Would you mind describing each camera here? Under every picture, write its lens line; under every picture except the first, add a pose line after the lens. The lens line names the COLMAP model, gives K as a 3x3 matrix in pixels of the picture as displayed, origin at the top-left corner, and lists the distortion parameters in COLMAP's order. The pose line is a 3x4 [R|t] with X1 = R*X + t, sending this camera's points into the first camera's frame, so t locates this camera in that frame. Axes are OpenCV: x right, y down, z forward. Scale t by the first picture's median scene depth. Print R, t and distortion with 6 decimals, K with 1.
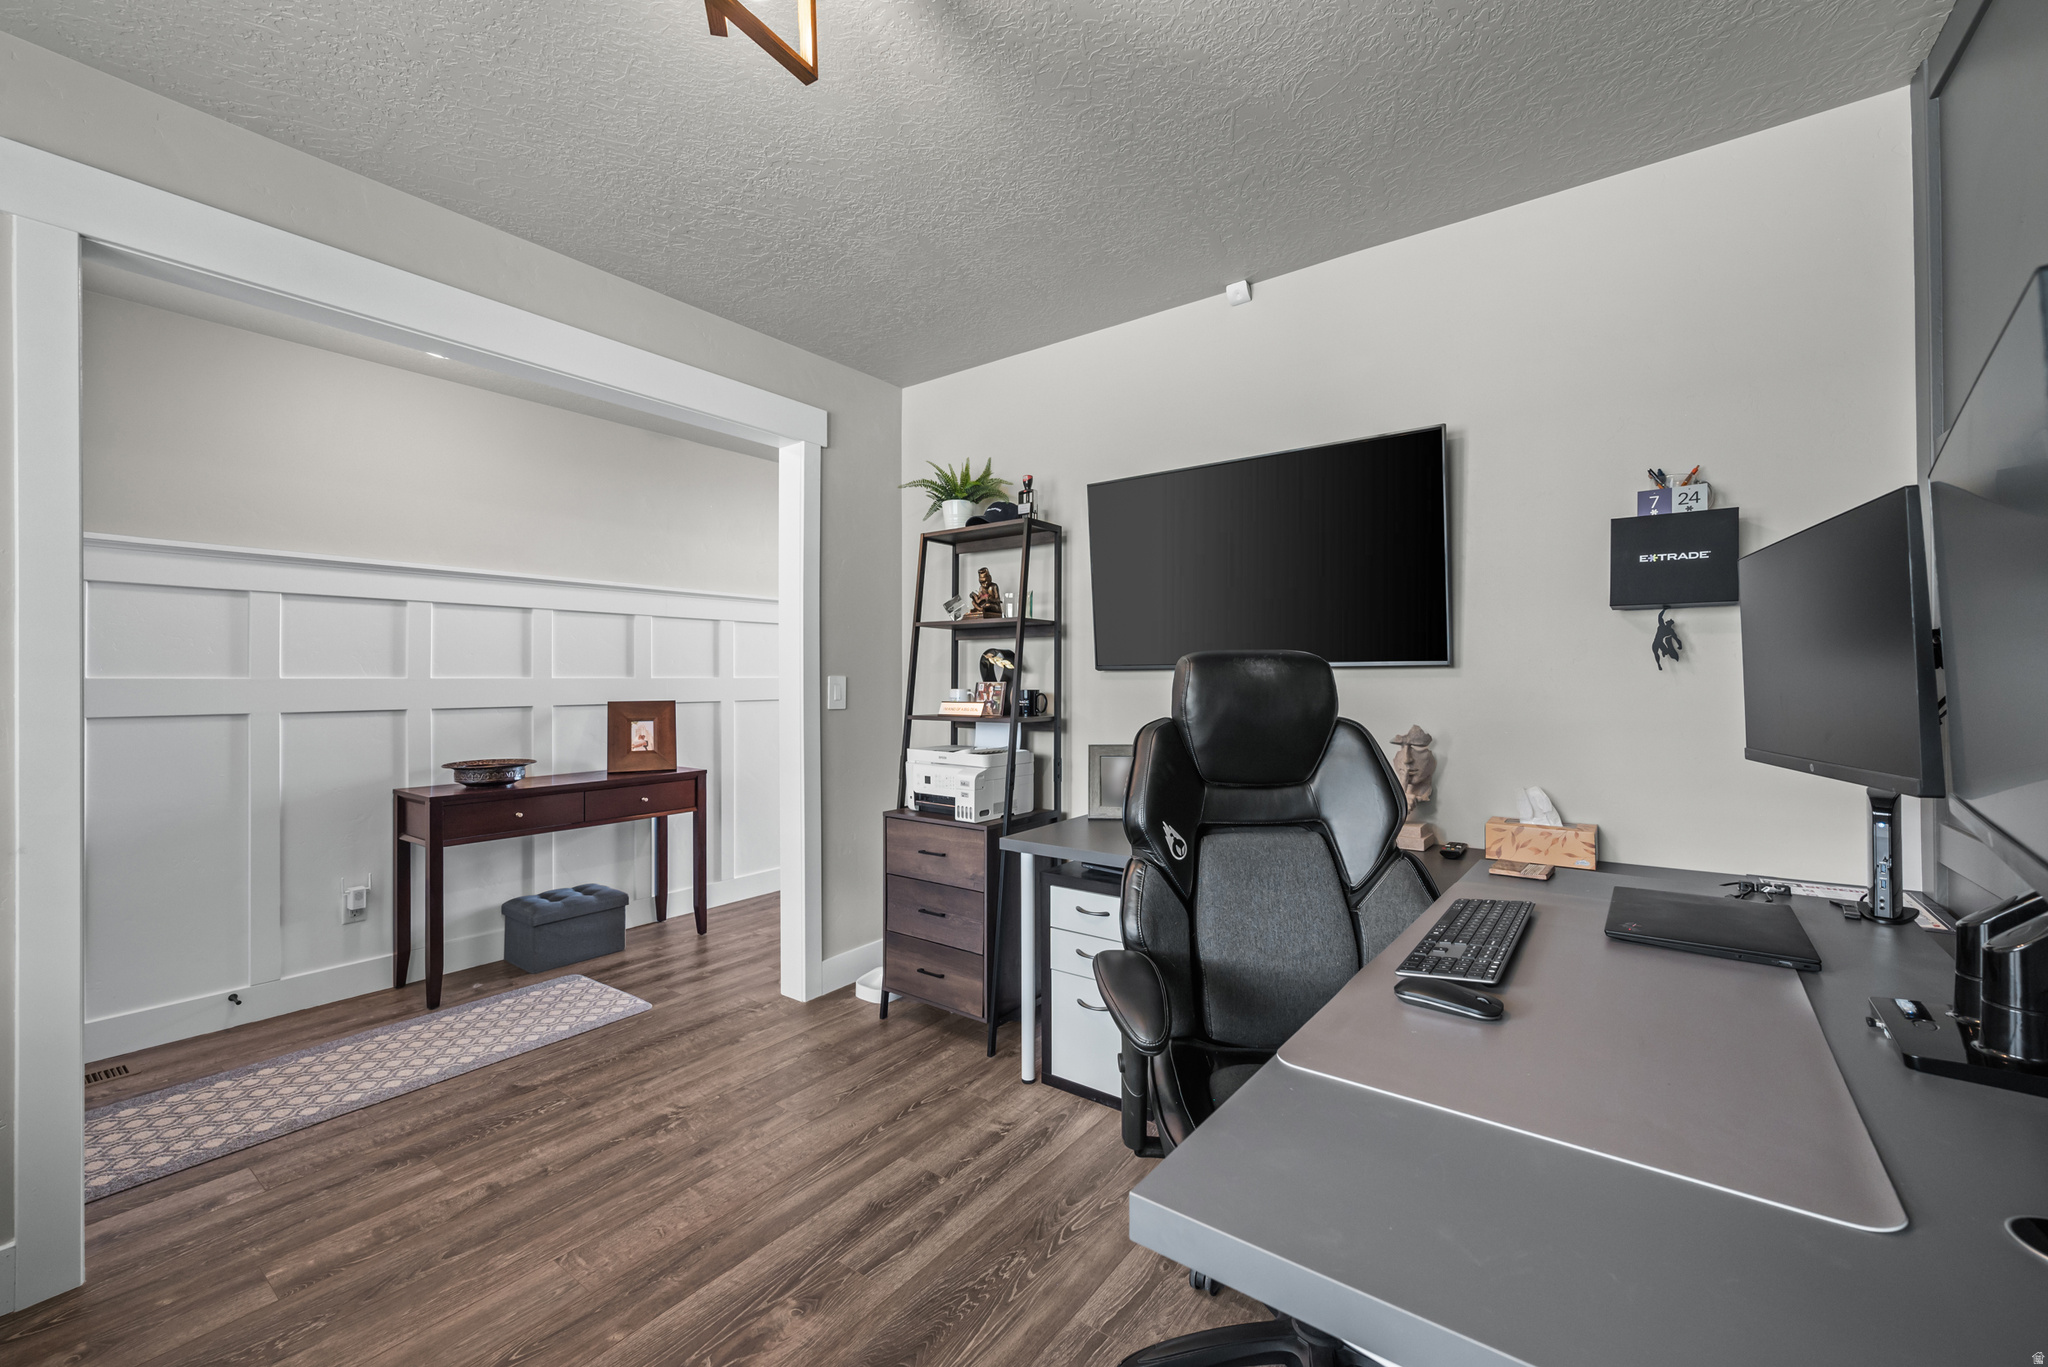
lens RADIAL K [[815.1, 0, 1024.5], [0, 815.1, 676.0], [0, 0, 1]] dist [0.000056, -0.000119]
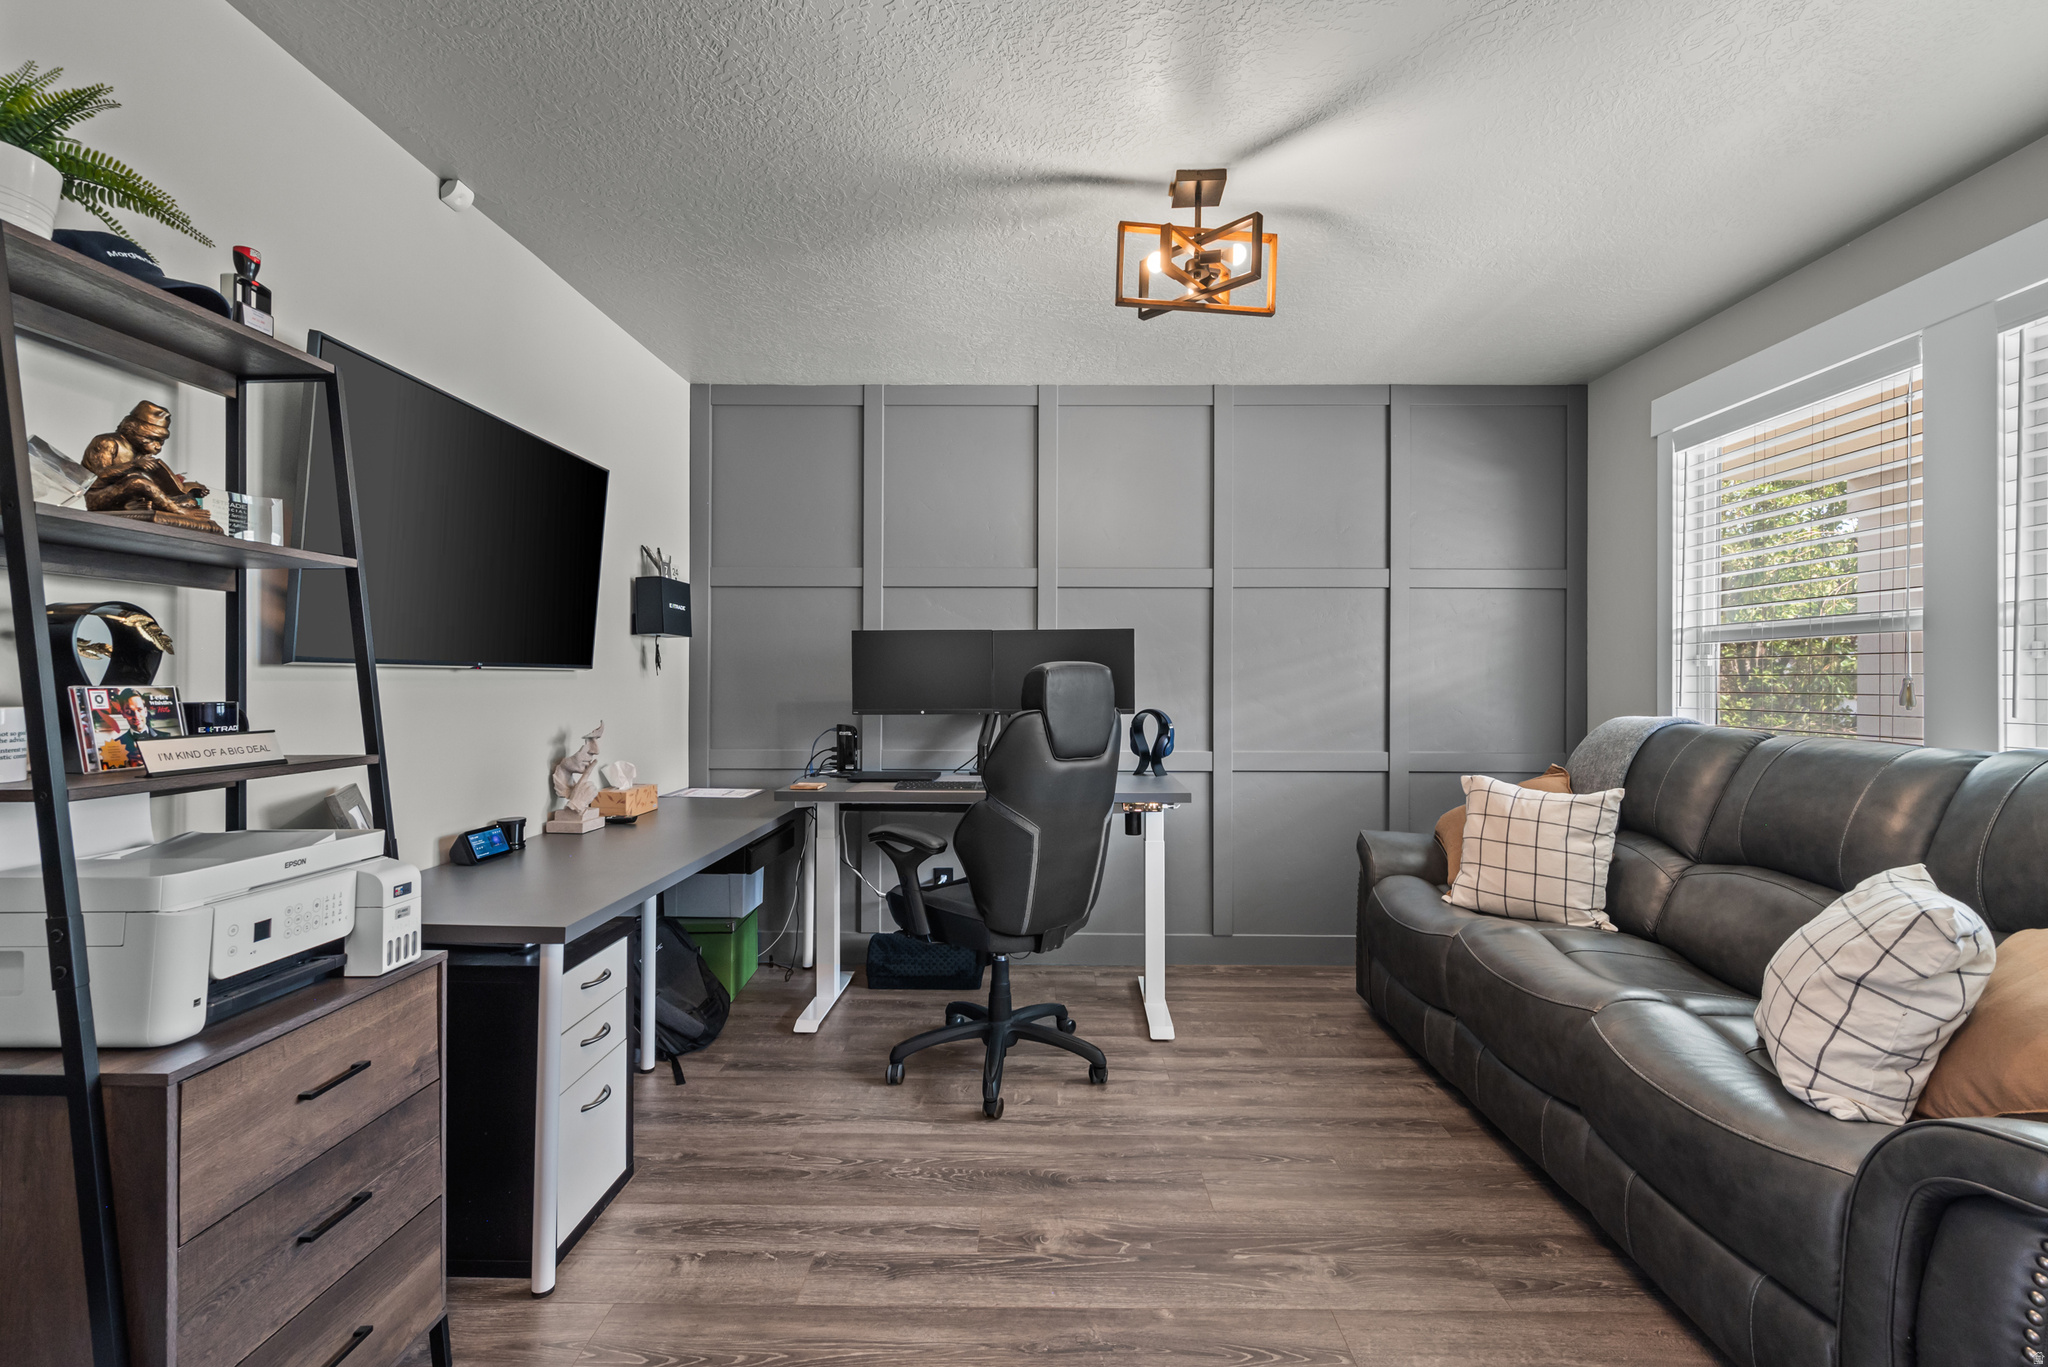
lens RADIAL K [[883.3, 0, 1029.0], [0, 883.3, 679.8], [0, 0, 1]] dist [-0.000103, -0.000007]
pose [[-0.582724, -0.000942, 0.812670, -1.096368], [-0.004422, 0.999988, -0.002012, 0.005969], [-0.812658, -0.004766, -0.582721, 1.506018]]
